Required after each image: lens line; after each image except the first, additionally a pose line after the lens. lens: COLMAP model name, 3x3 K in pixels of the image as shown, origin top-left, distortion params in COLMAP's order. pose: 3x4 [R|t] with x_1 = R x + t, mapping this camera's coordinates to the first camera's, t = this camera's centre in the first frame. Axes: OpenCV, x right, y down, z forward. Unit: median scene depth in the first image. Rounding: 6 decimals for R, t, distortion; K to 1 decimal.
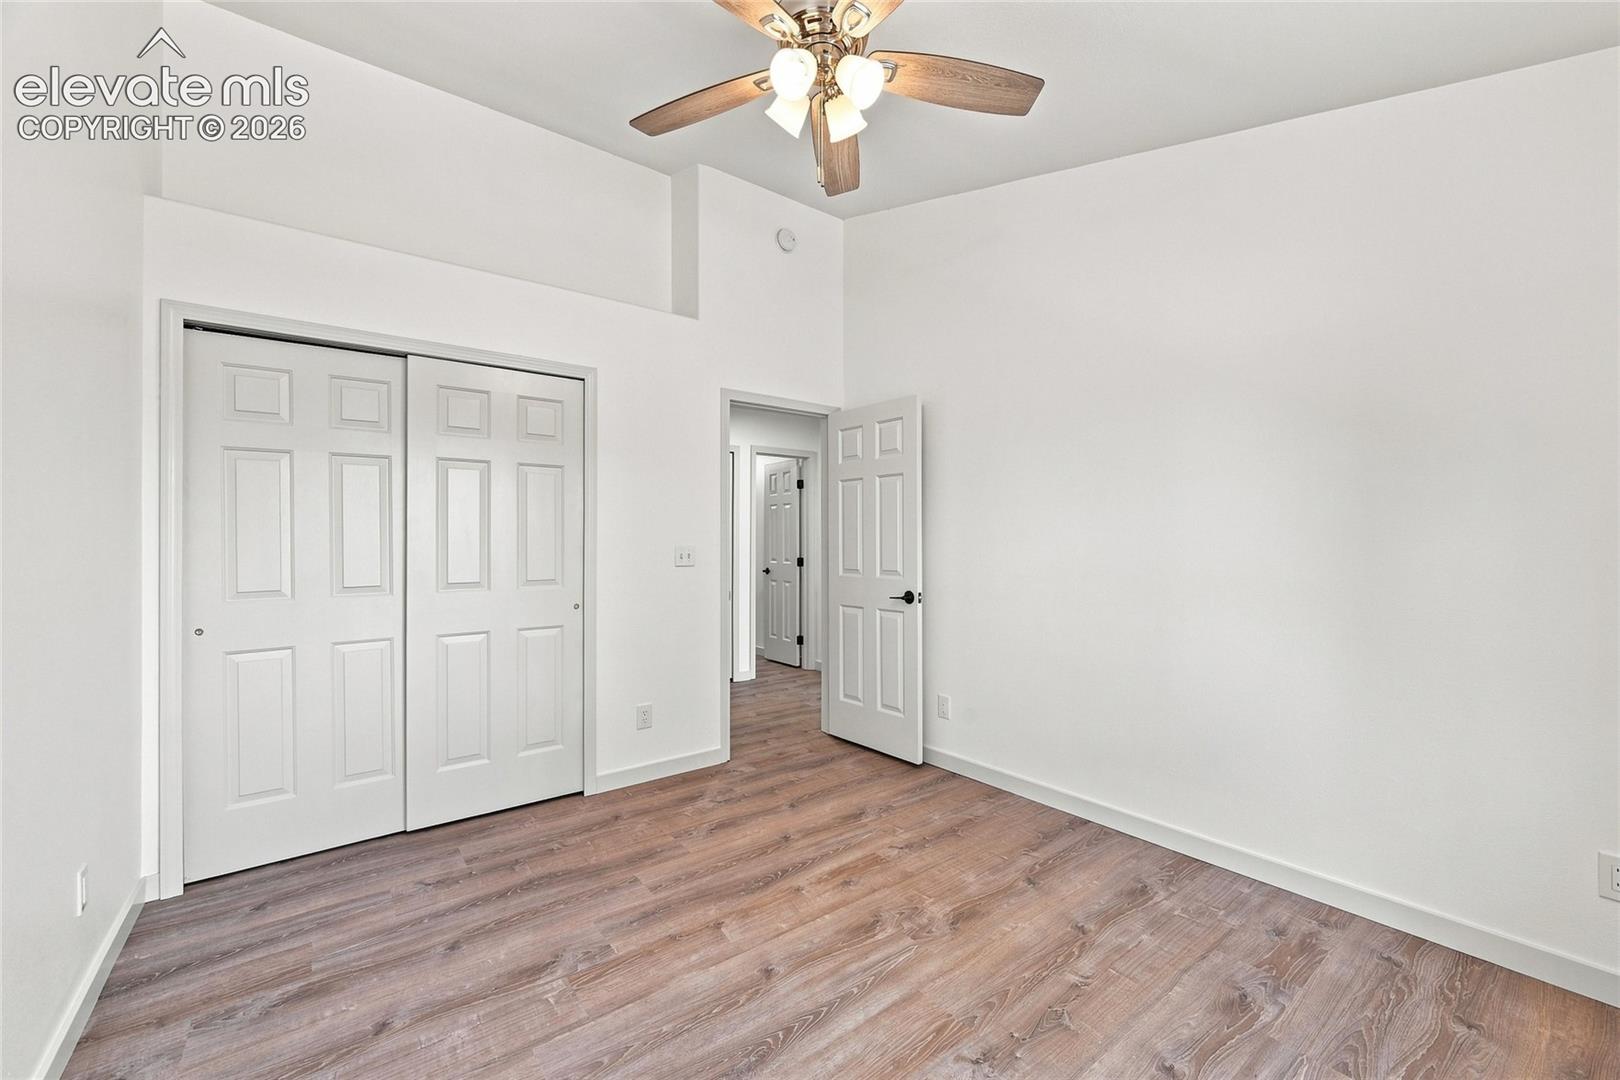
lens RADIAL K [[641.0, 0, 808.6], [0, 641.0, 543.2], [0, 0, 1]] dist [-0.001130, 0.000060]
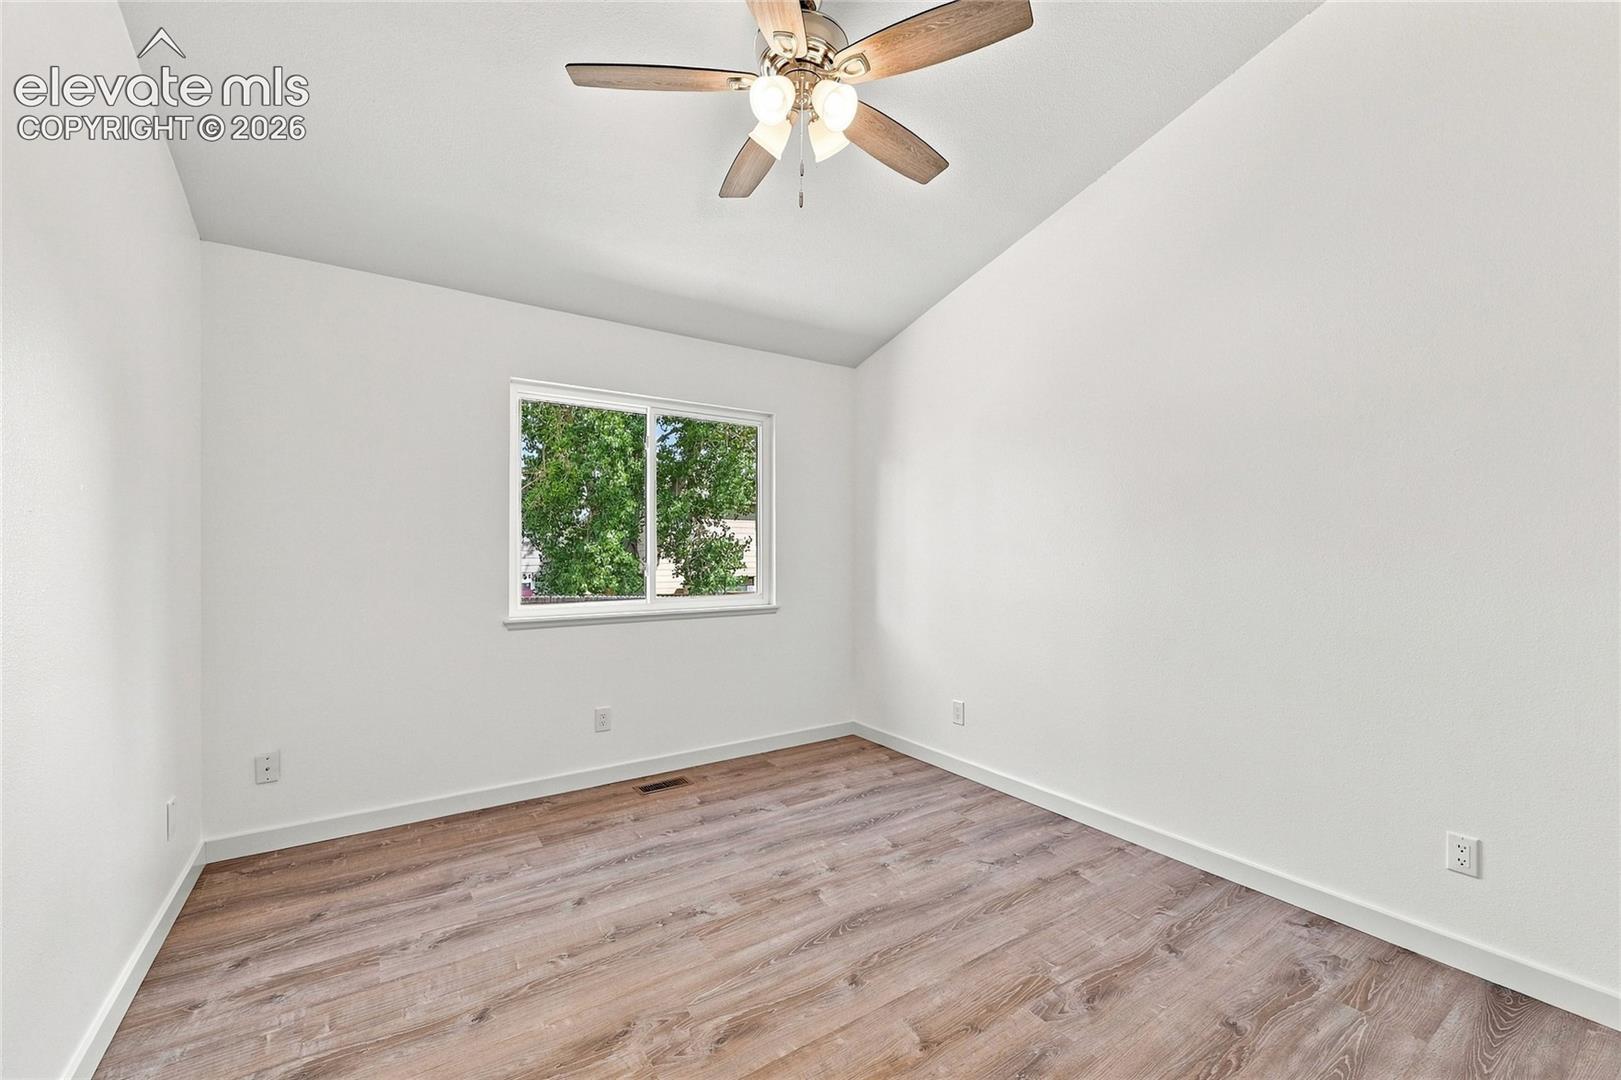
lens RADIAL K [[641.4, 0, 809.2], [0, 641.4, 543.8], [0, 0, 1]] dist [-0.001130, 0.000060]
pose [[-0.997518, 0.004623, 0.070260, -0.065448], [0.004124, 0.999965, -0.007245, -0.000751], [-0.070291, -0.006937, -0.997502, 1.989686]]
